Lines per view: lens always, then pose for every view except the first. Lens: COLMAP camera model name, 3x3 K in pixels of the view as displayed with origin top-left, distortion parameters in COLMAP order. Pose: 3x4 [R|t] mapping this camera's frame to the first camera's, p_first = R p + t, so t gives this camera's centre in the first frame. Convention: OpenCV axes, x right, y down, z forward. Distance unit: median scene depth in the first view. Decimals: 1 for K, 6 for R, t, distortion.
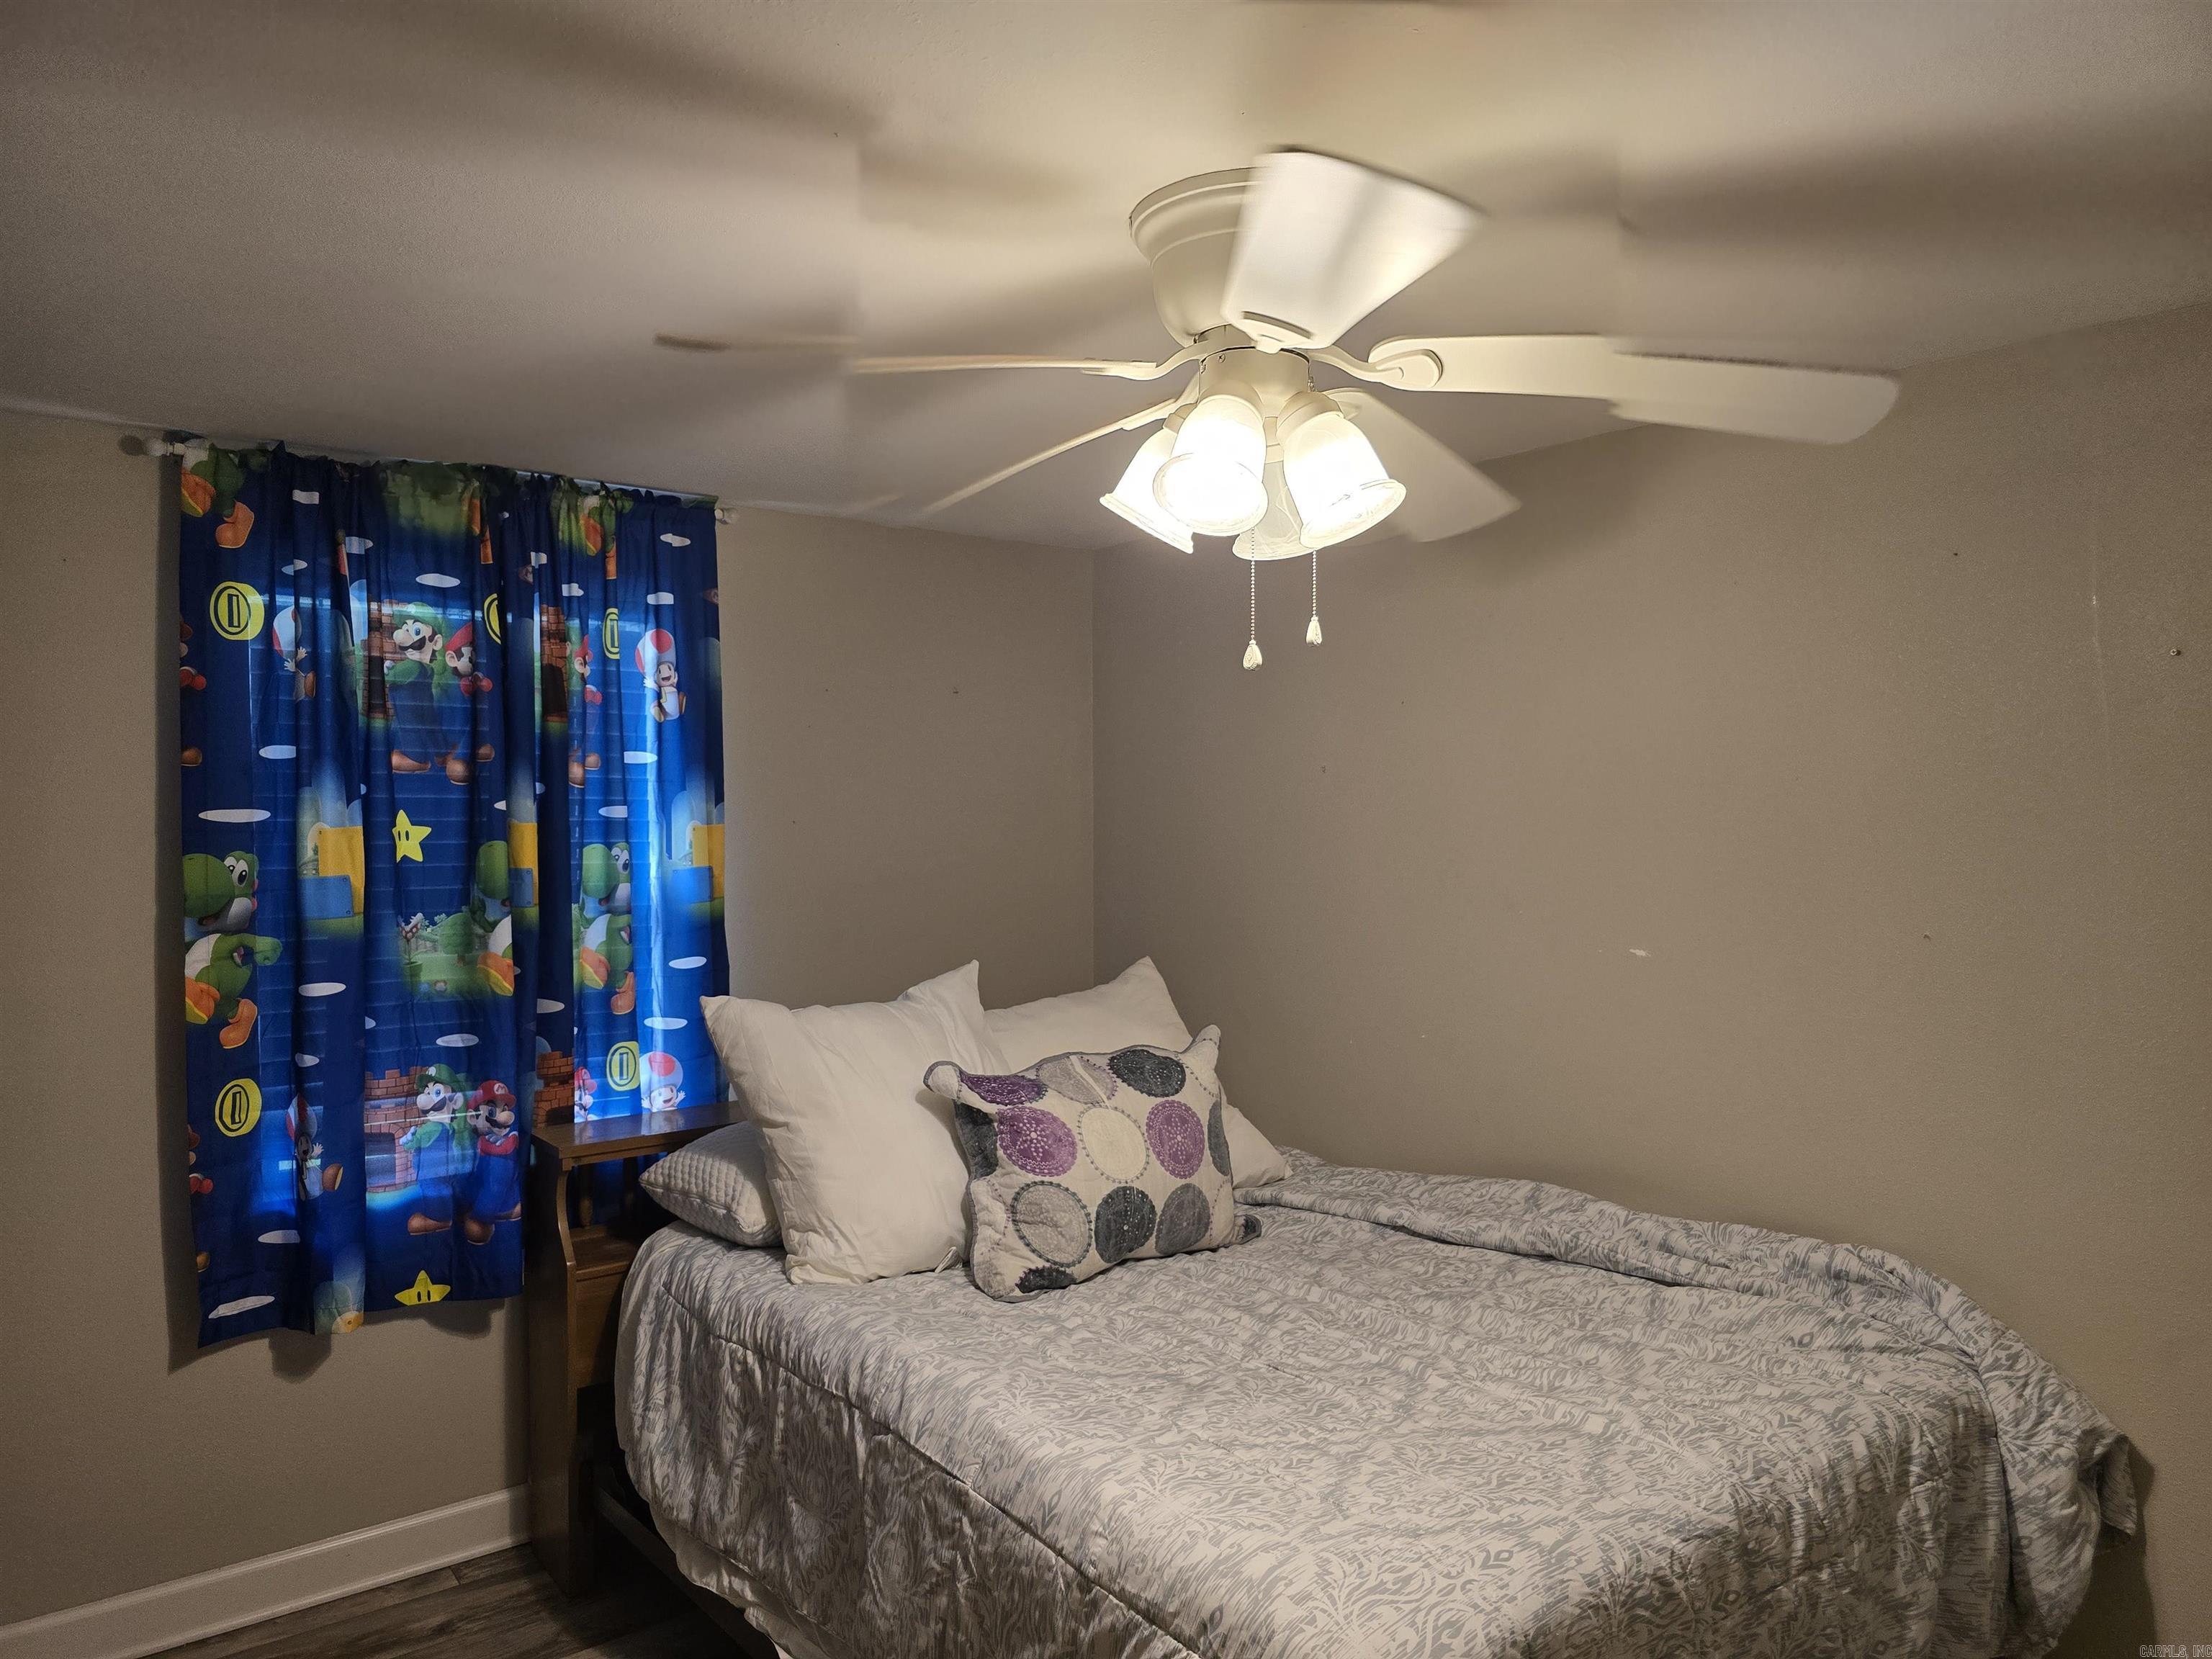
lens RADIAL K [[1490.5, 0, 1107.9], [0, 1490.5, 853.6], [0, 0, 1]] dist [0.056370, -0.059457]
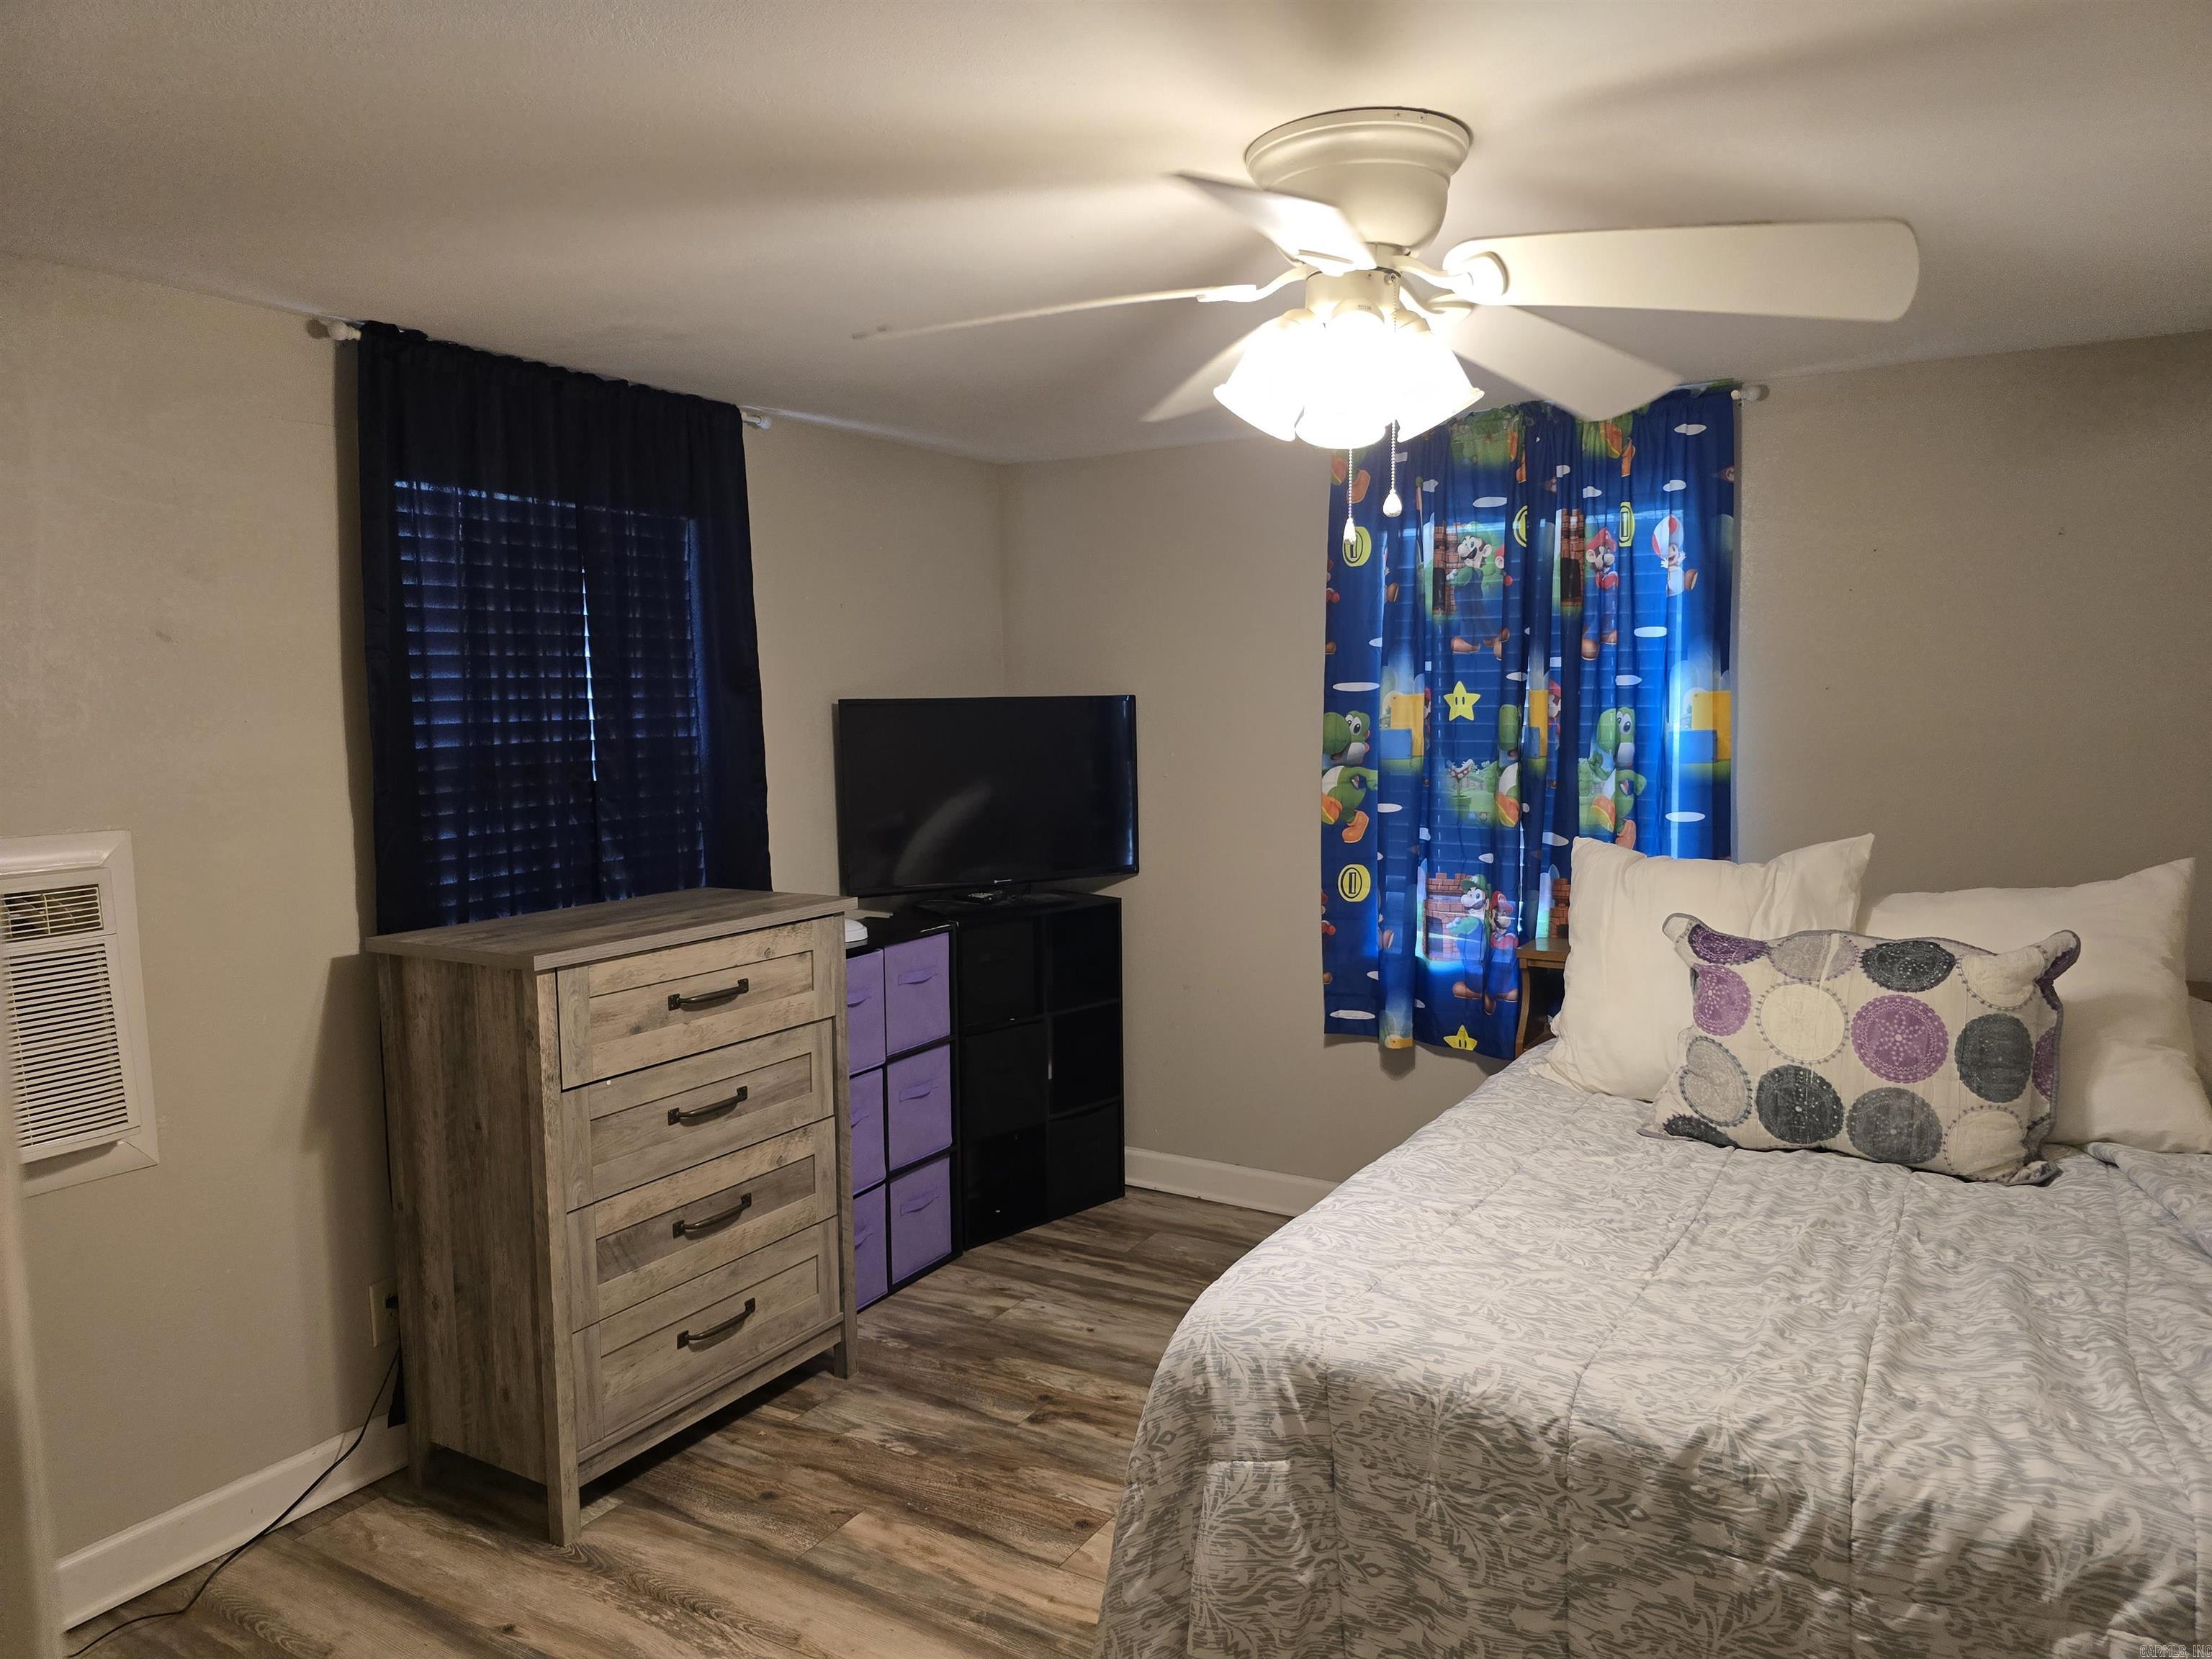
lens RADIAL K [[1490.5, 0, 1107.9], [0, 1490.5, 853.6], [0, 0, 1]] dist [0.056370, -0.059457]
pose [[0.367086, 0.093244, -0.925502, 0.675292], [-0.021660, 0.995550, 0.091710, 0.008530], [0.929935, -0.013619, 0.367472, 0.223131]]
